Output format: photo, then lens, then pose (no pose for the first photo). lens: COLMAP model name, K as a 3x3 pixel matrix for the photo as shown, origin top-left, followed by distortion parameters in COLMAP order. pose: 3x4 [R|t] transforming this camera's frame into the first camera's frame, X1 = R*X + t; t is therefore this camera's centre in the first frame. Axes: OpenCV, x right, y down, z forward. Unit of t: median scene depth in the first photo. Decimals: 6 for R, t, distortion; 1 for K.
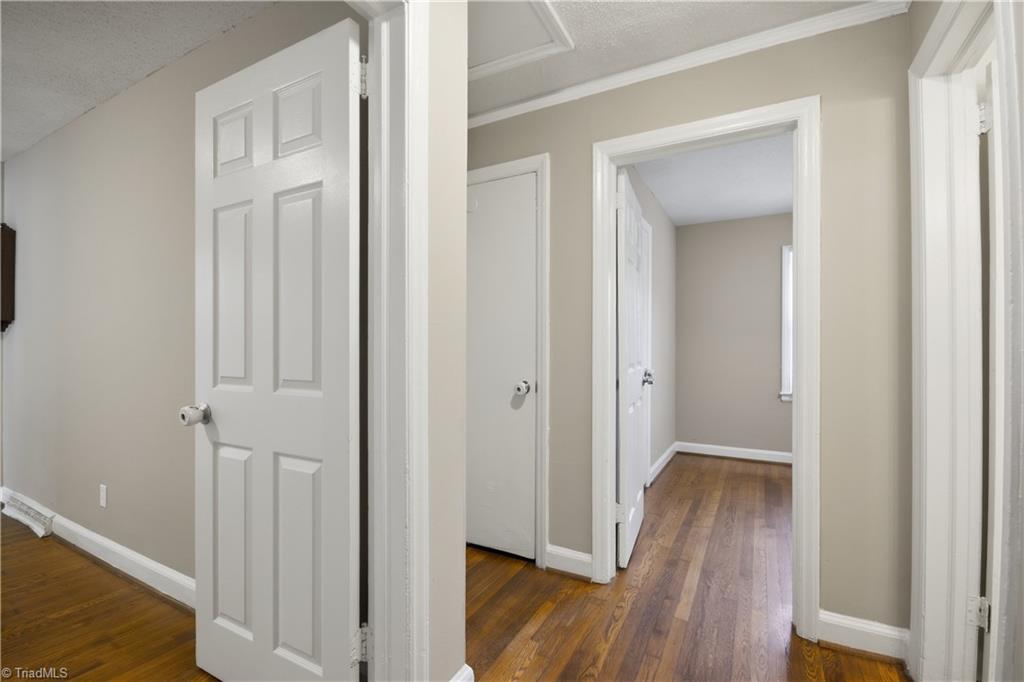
lens RADIAL K [[456.9, 0, 516.5], [0, 456.9, 345.4], [0, 0, 1]] dist [0.002068, 0.000141]
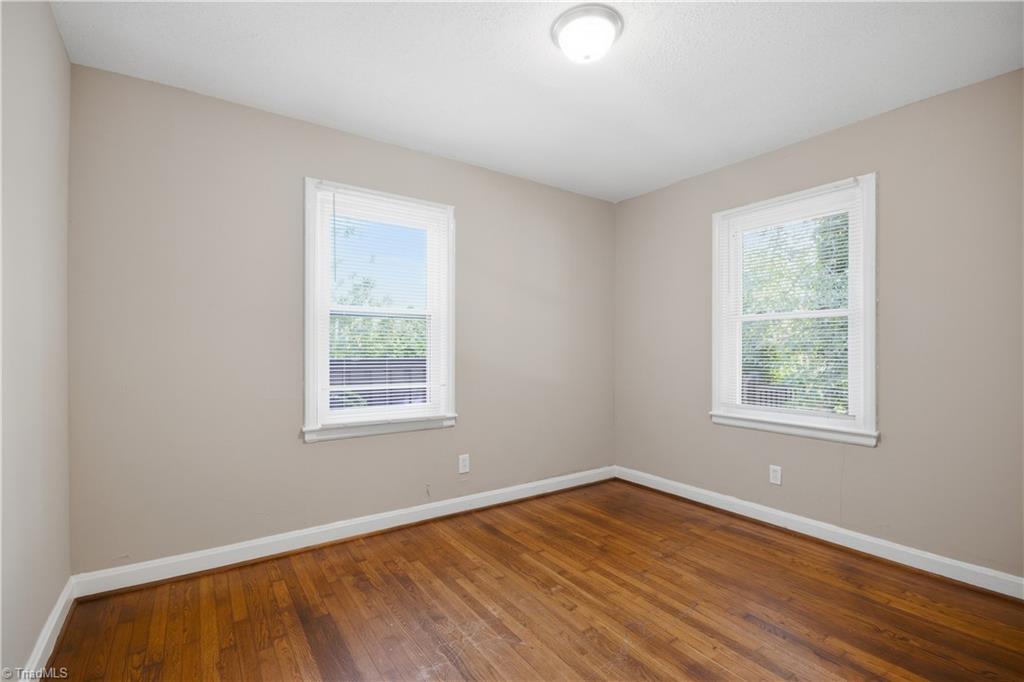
lens RADIAL K [[456.9, 0, 517.2], [0, 456.9, 343.3], [0, 0, 1]] dist [0.002068, 0.000141]
pose [[0.439176, 0.008304, 0.898363, 0.179372], [-0.005883, 0.999962, -0.006367, -0.005232], [-0.898382, -0.002489, 0.439208, 0.531587]]
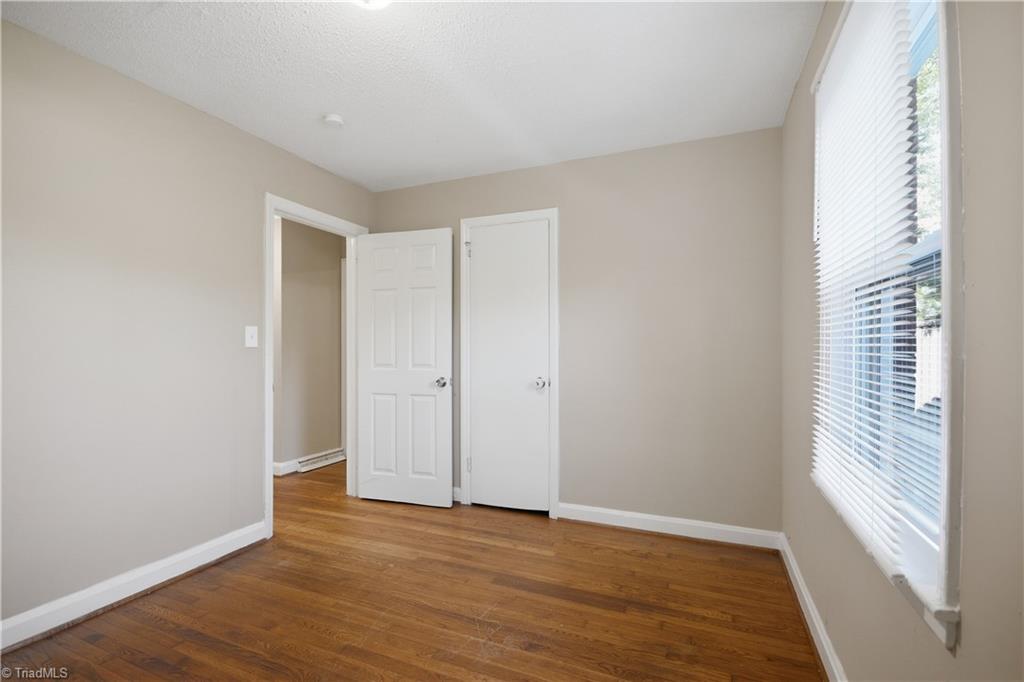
lens RADIAL K [[456.9, 0, 512.3], [0, 456.9, 346.4], [0, 0, 1]] dist [0.002068, 0.000141]
pose [[0.097160, -0.005217, -0.995255, 1.007872], [0.003945, 0.999980, -0.004857, -0.006661], [0.995261, -0.003454, 0.097178, 0.754117]]
